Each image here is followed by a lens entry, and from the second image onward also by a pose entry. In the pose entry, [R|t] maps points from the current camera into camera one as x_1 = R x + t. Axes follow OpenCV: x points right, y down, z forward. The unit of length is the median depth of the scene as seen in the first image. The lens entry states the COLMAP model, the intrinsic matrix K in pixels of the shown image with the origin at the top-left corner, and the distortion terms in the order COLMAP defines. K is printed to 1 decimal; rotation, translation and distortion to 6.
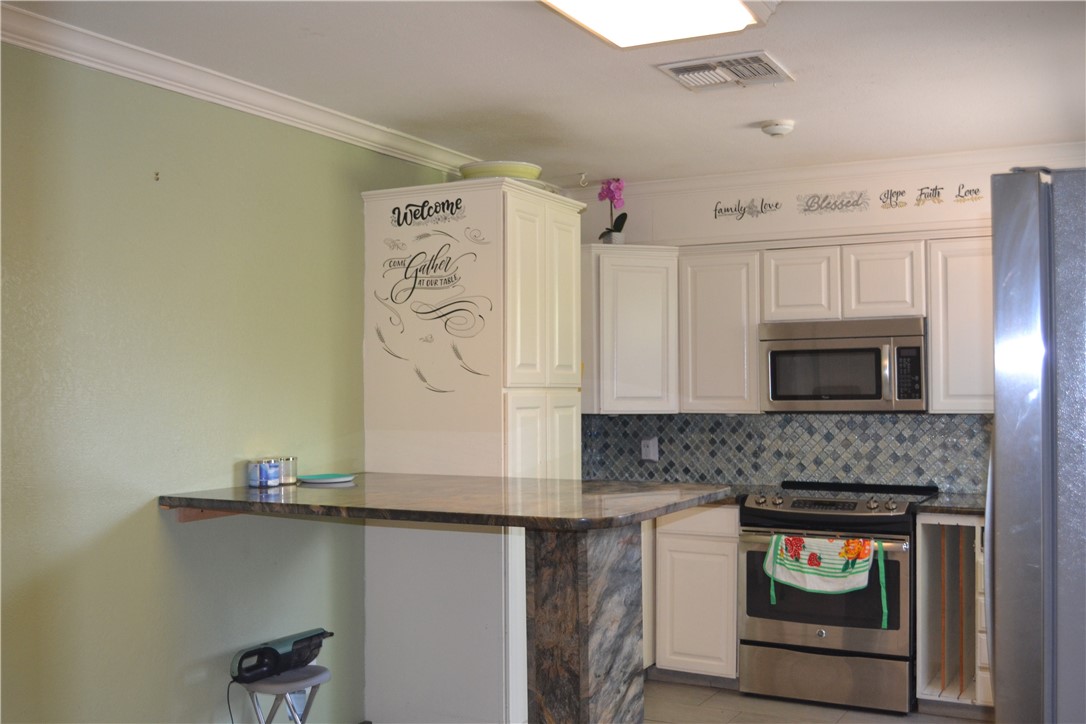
lens RADIAL K [[1137.1, 0, 538.7], [0, 1137.1, 357.9], [0, 0, 1]] dist [-0.054517, 0.000000]
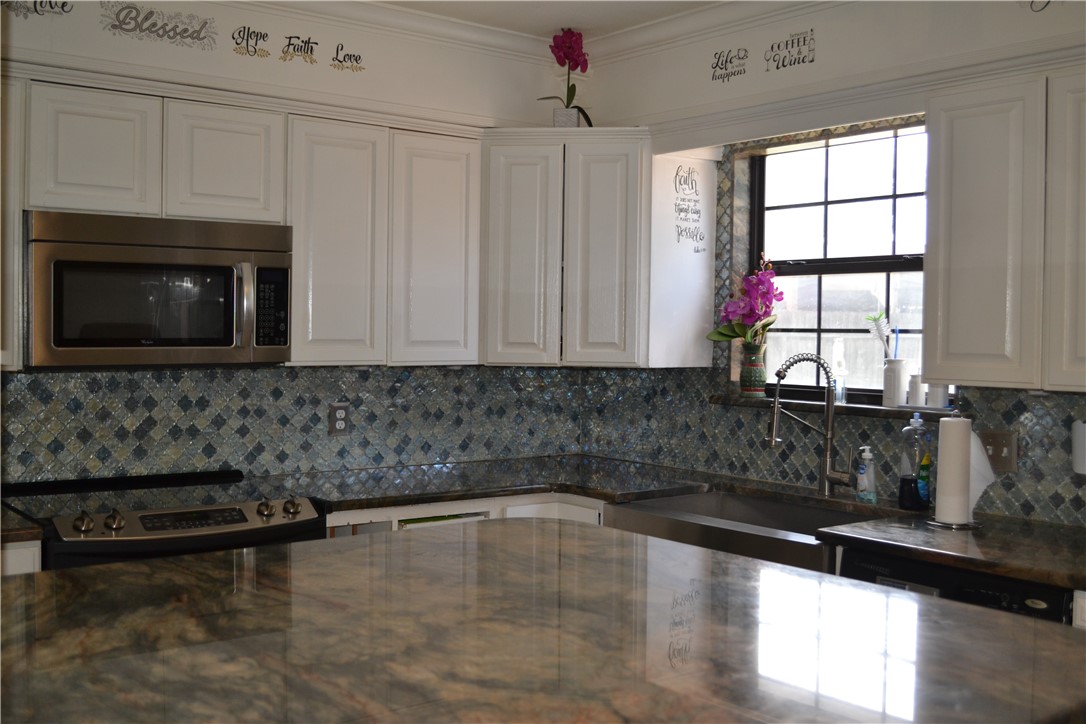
lens RADIAL K [[1137.1, 0, 542.3], [0, 1137.1, 400.3], [0, 0, 1]] dist [-0.054517, 0.000000]
pose [[0.393914, -0.039884, 0.918281, -0.225331], [-0.030452, 0.997943, 0.056407, 0.025334], [-0.918643, -0.050183, 0.391889, 0.556280]]
